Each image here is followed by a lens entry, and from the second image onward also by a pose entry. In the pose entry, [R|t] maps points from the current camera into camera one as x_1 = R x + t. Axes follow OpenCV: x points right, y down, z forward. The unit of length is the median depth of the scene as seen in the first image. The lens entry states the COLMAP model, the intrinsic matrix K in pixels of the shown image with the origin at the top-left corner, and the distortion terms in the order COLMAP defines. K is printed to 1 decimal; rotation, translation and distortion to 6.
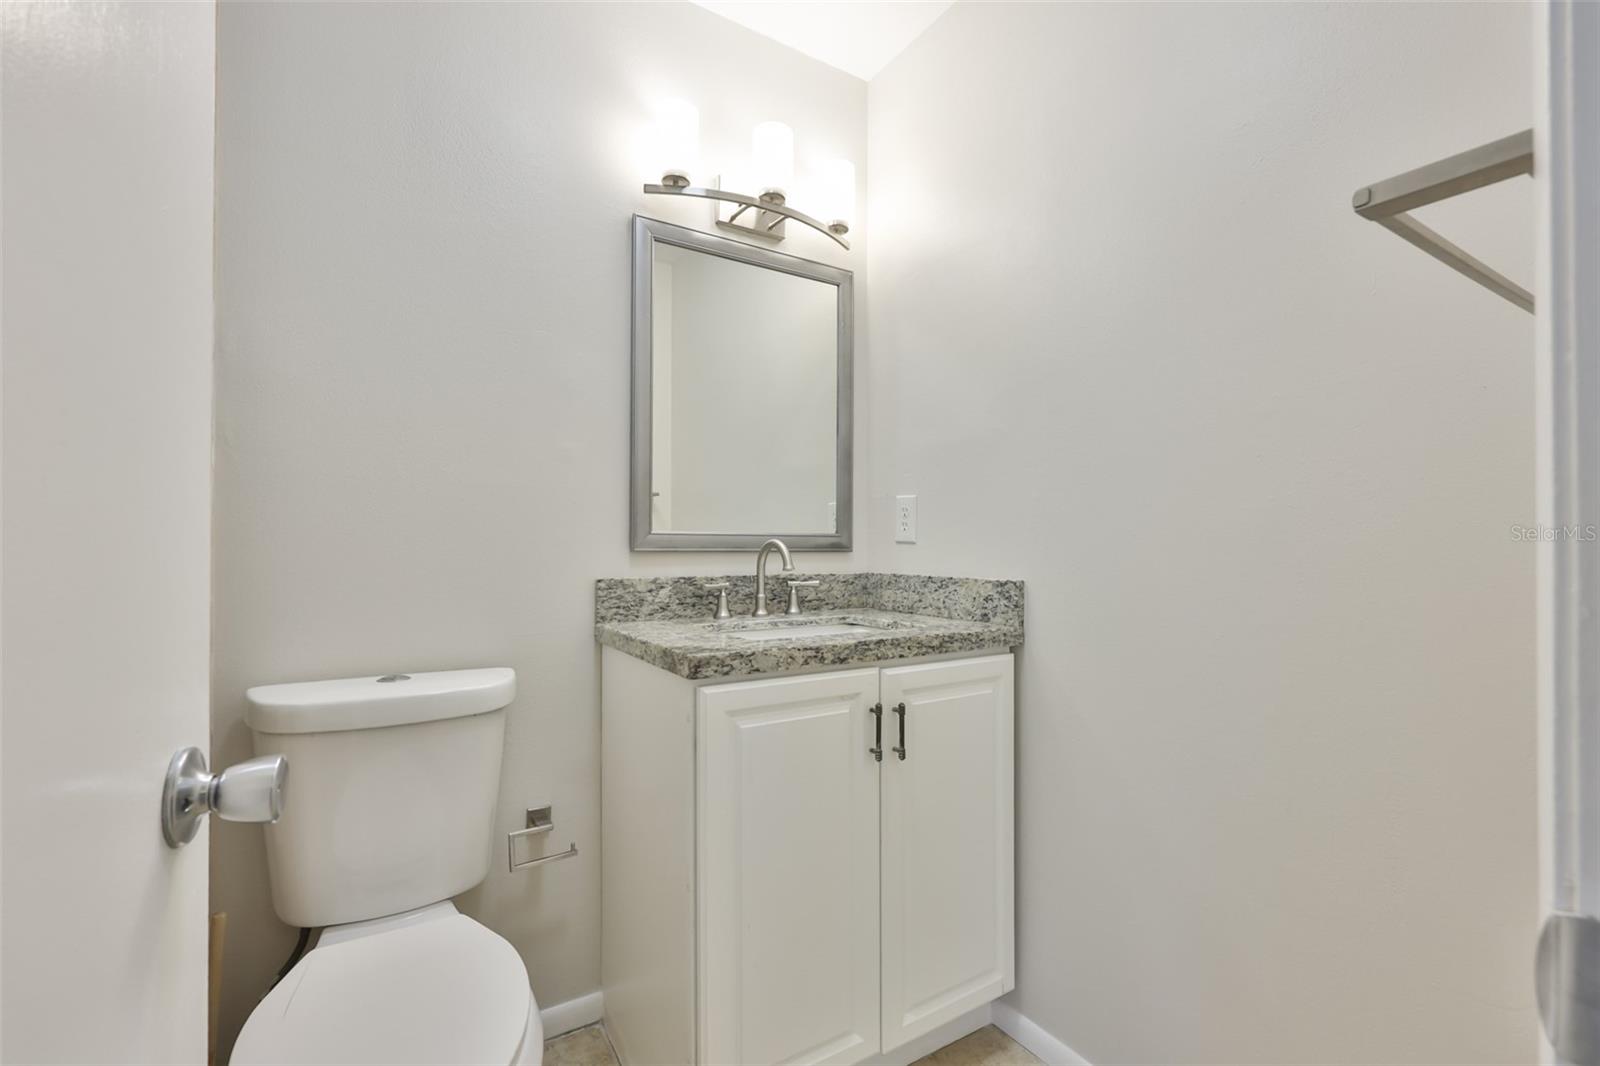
lens RADIAL K [[686.2, 0, 797.8], [0, 686.2, 542.8], [0, 0, 1]] dist [-0.003485, 0.000344]
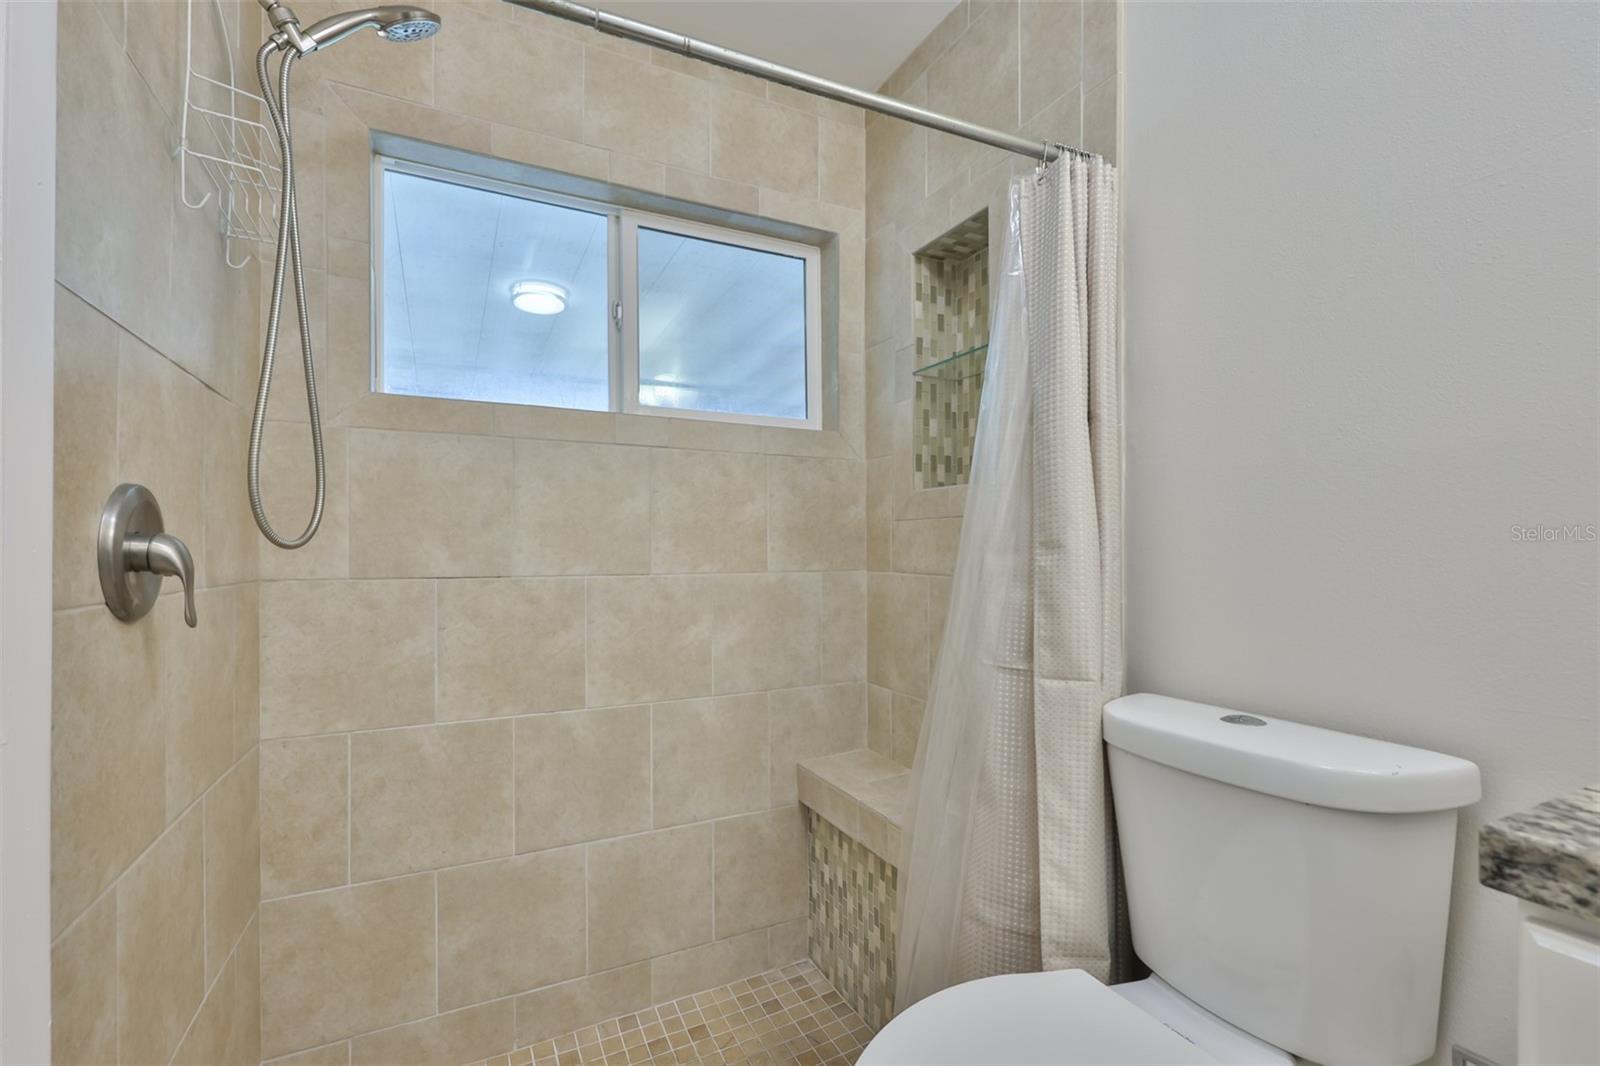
lens RADIAL K [[686.2, 0, 797.2], [0, 686.2, 543.2], [0, 0, 1]] dist [-0.003485, 0.000344]
pose [[-0.083492, -0.015705, -0.996385, 0.275741], [0.001160, 0.999874, -0.015857, 0.005121], [0.996508, -0.002480, -0.083463, 0.625290]]
